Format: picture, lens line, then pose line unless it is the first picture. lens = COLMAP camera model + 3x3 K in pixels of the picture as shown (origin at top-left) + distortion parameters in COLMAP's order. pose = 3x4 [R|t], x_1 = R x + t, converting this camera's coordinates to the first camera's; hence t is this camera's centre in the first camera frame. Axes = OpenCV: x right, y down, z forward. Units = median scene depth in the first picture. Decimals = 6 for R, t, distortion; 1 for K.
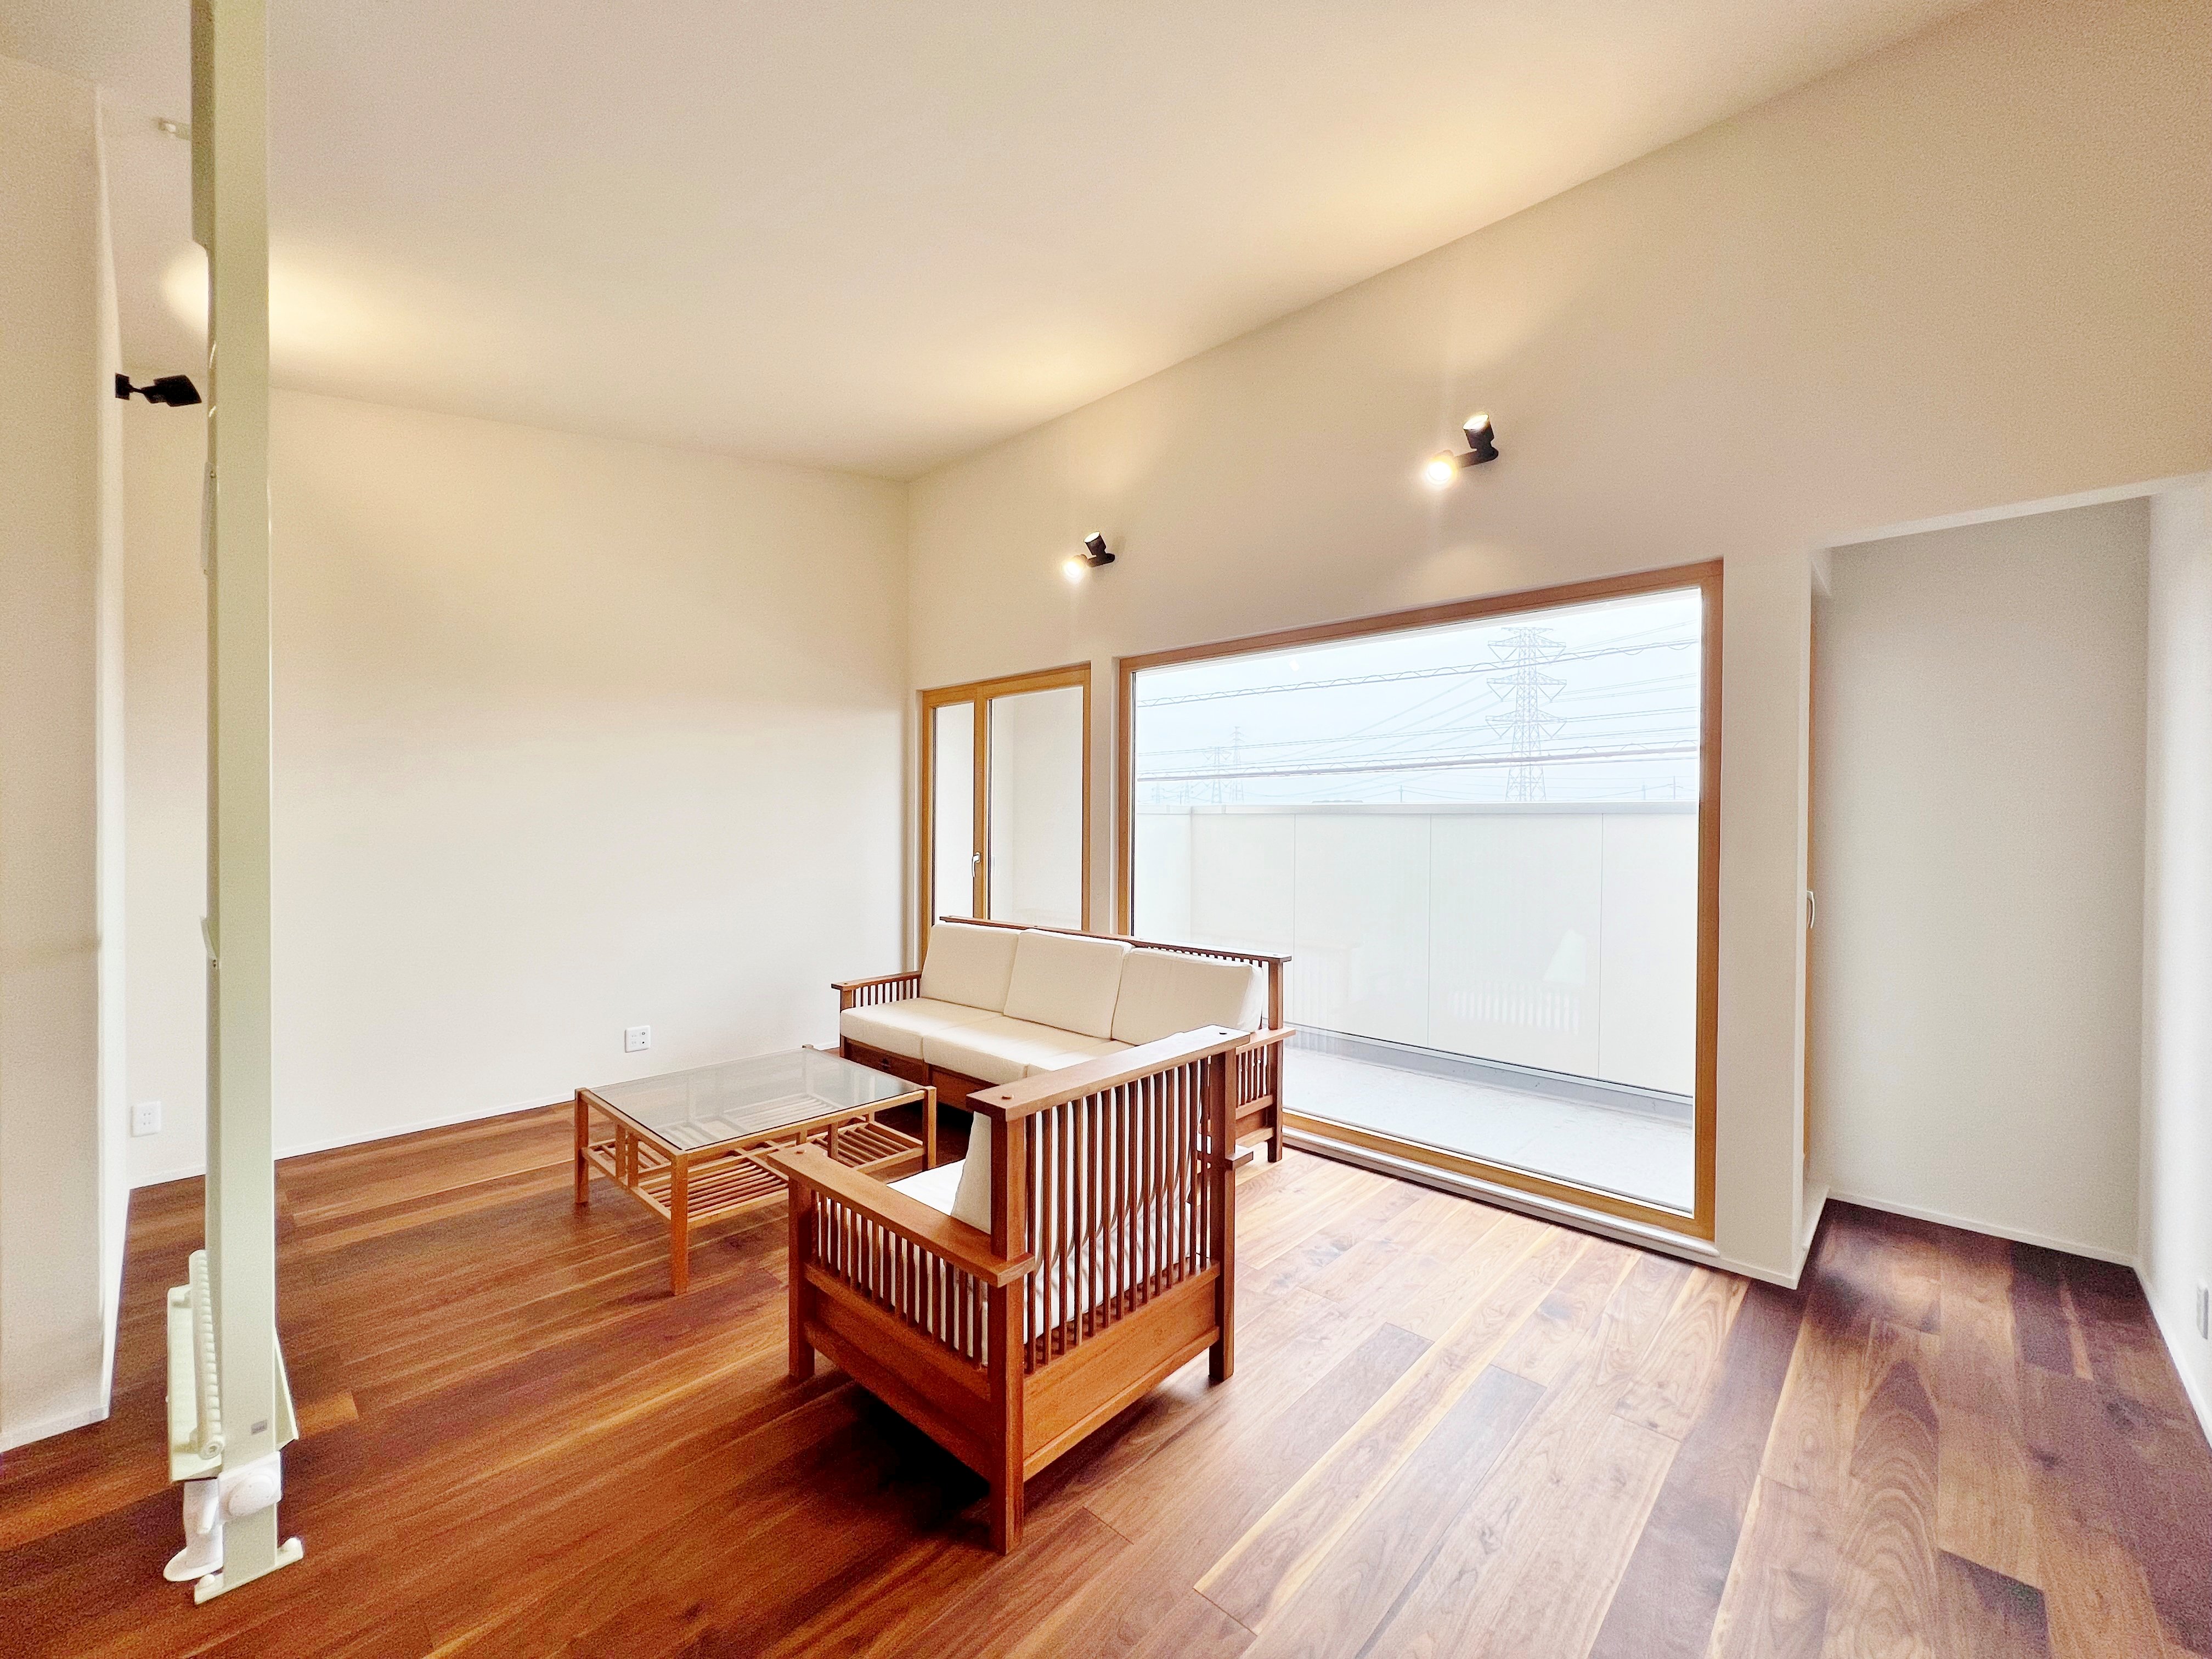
lens RADIAL K [[895.4, 0, 1098.1], [0, 895.4, 828.1], [0, 0, 1]] dist [-0.002084, 0.000045]
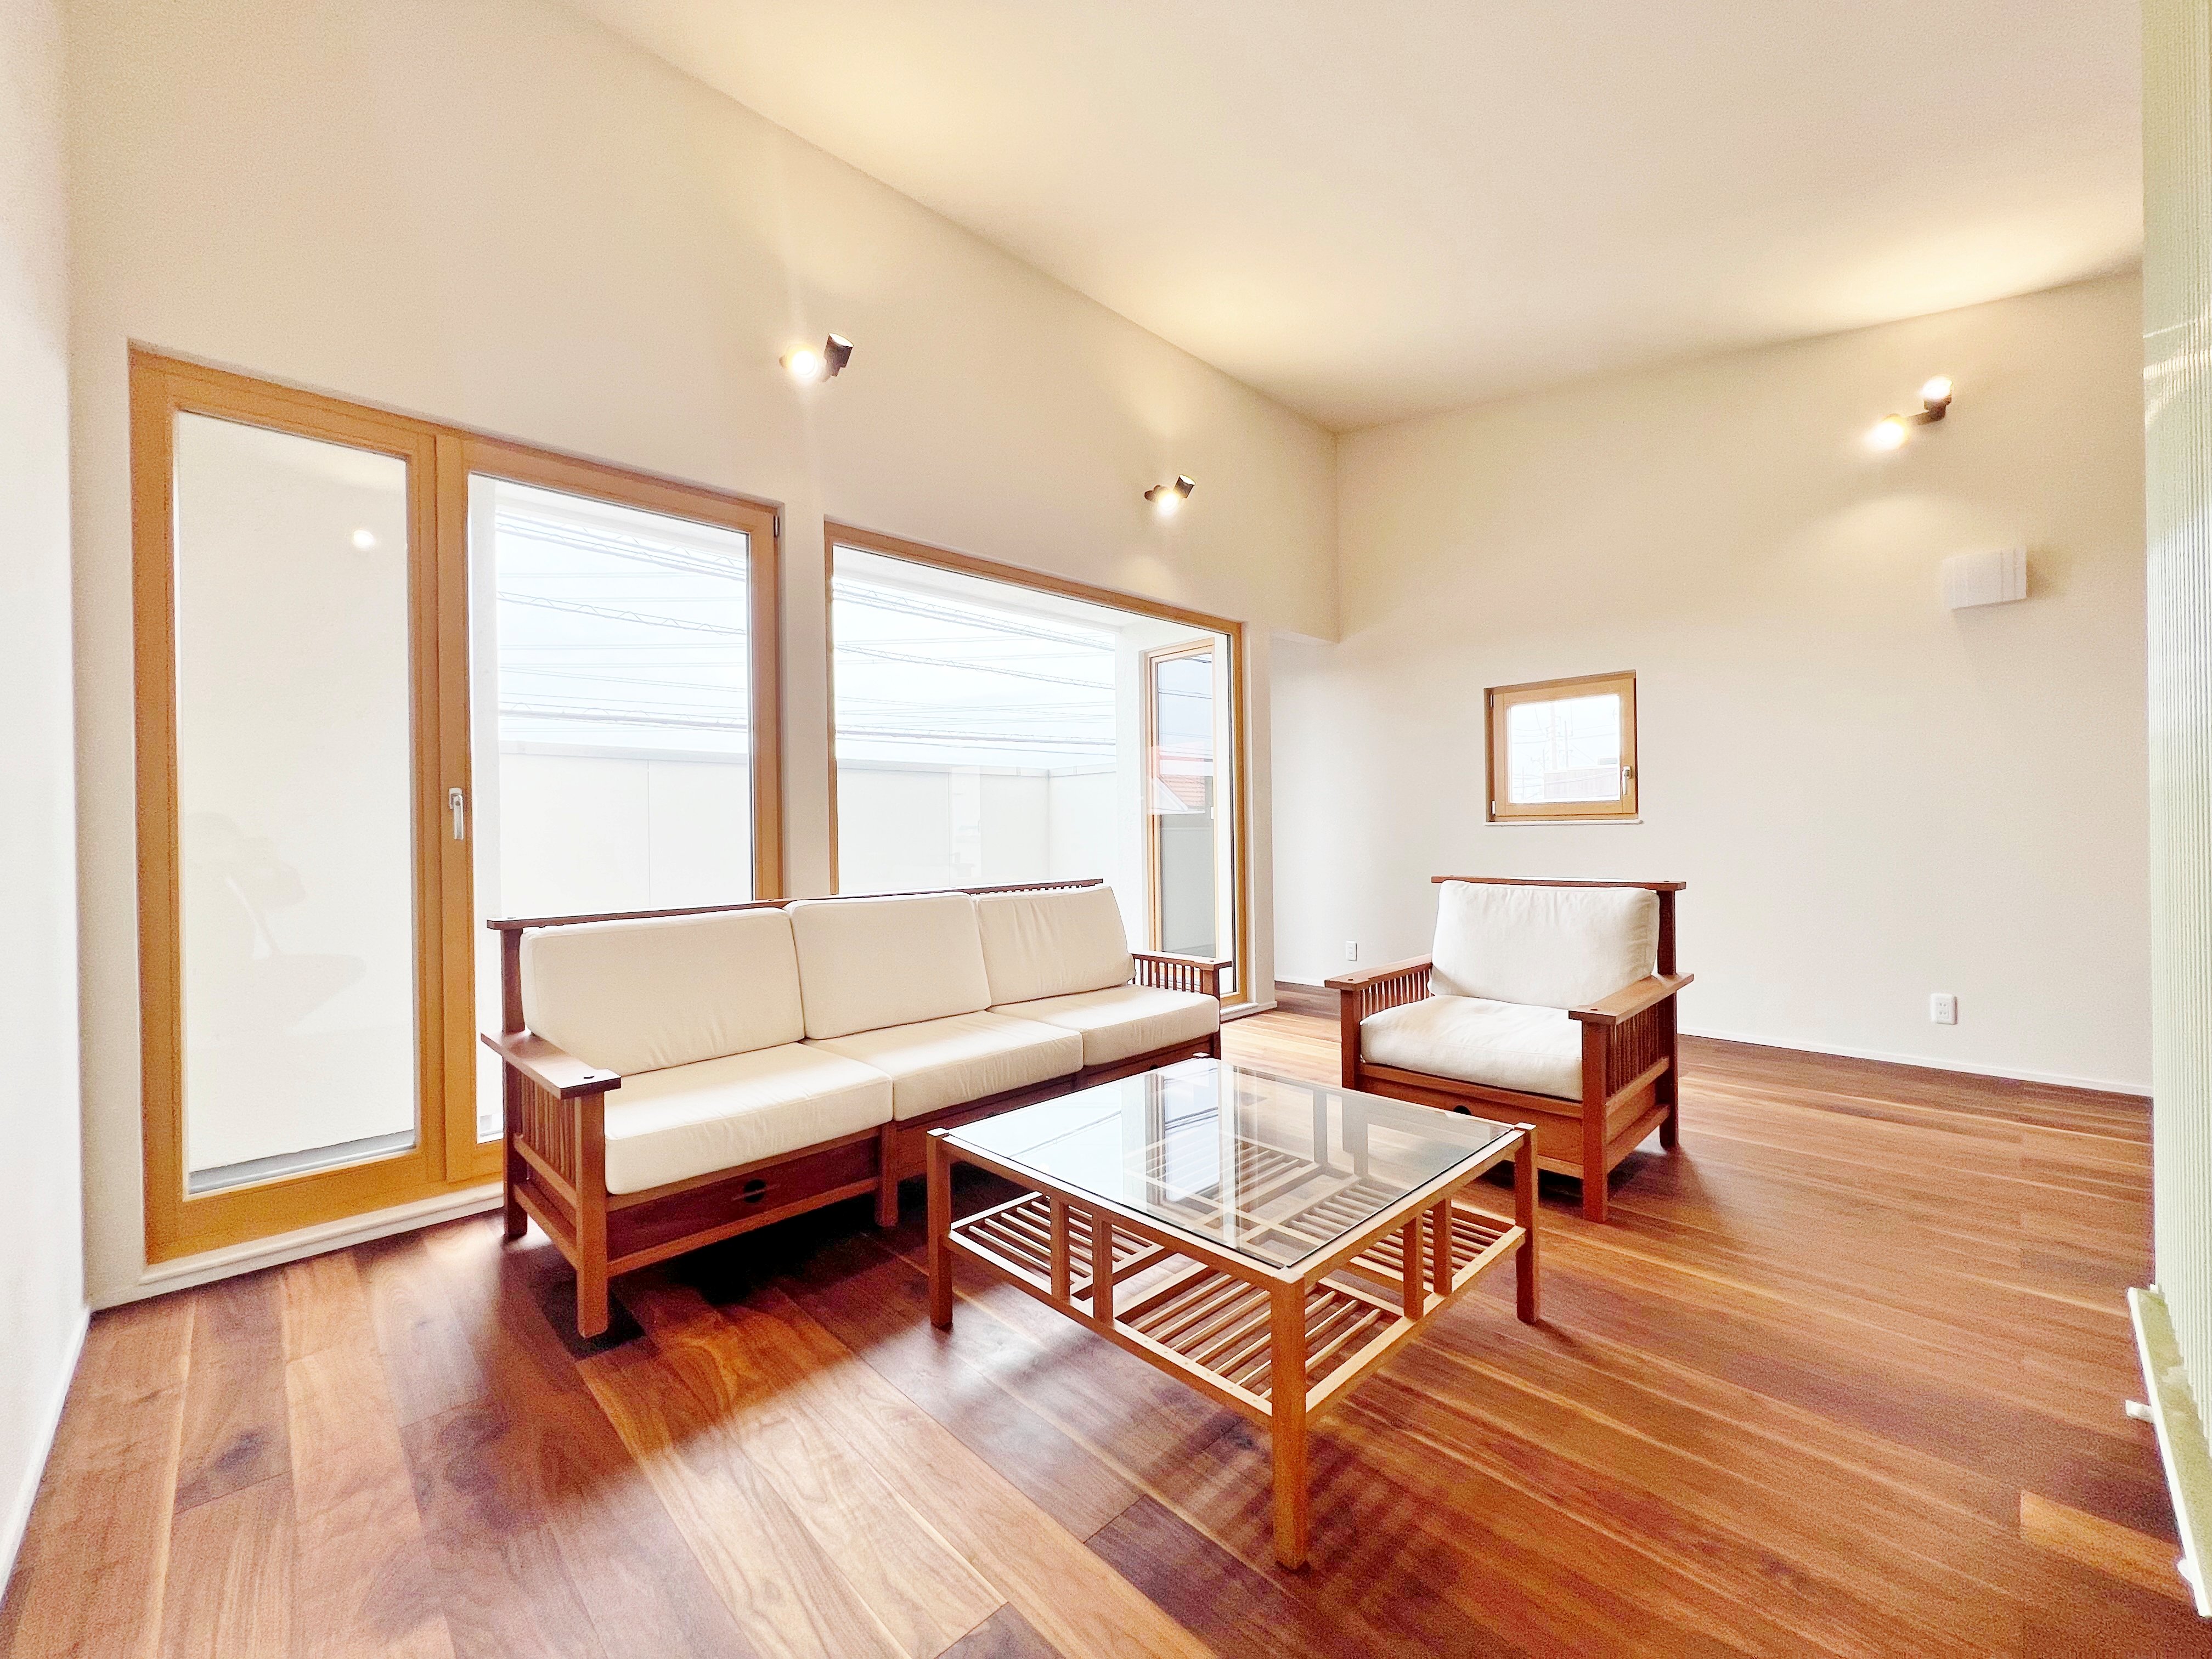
lens RADIAL K [[895.4, 0, 1098.1], [0, 895.4, 828.1], [0, 0, 1]] dist [-0.002084, 0.000045]
pose [[0.039785, -0.010153, 0.999157, -0.802941], [0.017078, 0.999809, 0.009479, 0.067157], [-0.999062, 0.016686, 0.039950, 0.873570]]
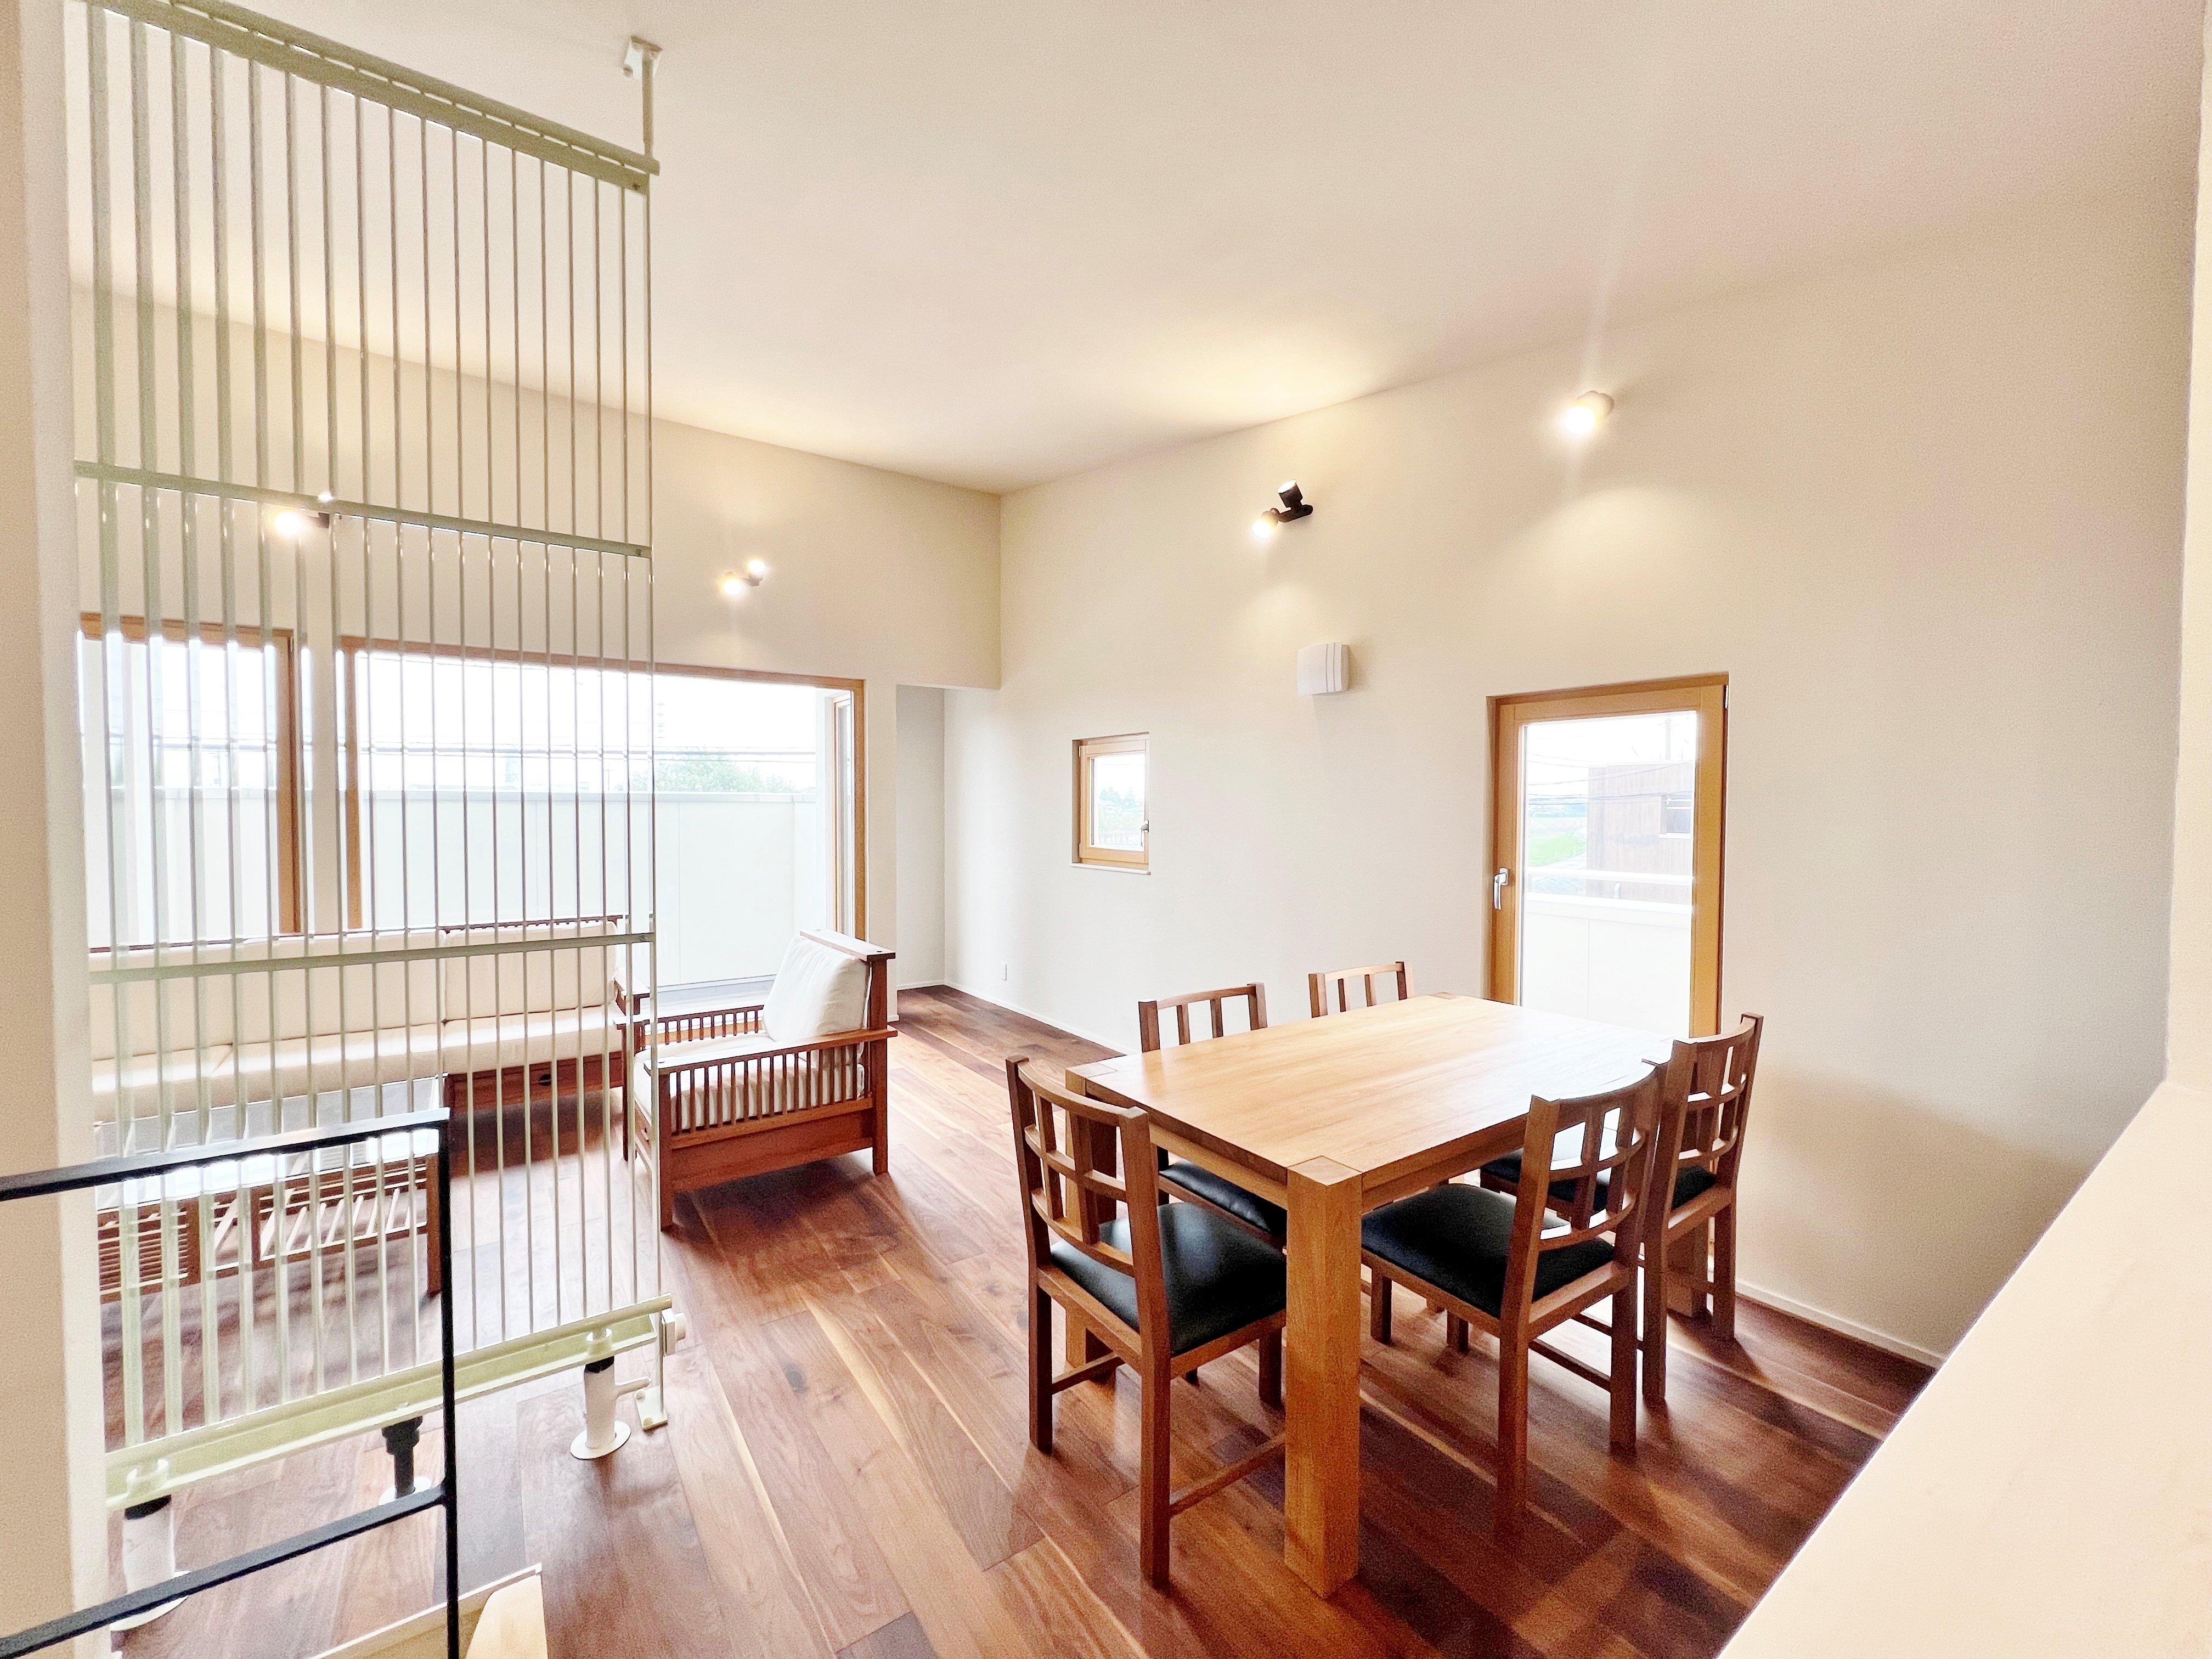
lens RADIAL K [[883.7, 0, 1106.0], [0, 883.7, 829.5], [0, 0, 1]] dist [-0.000379, 0.000010]
pose [[0.186174, -0.027632, 0.982128, -0.841216], [-0.004470, 0.999570, 0.028970, -0.014028], [-0.982507, -0.009784, 0.185971, 0.061658]]
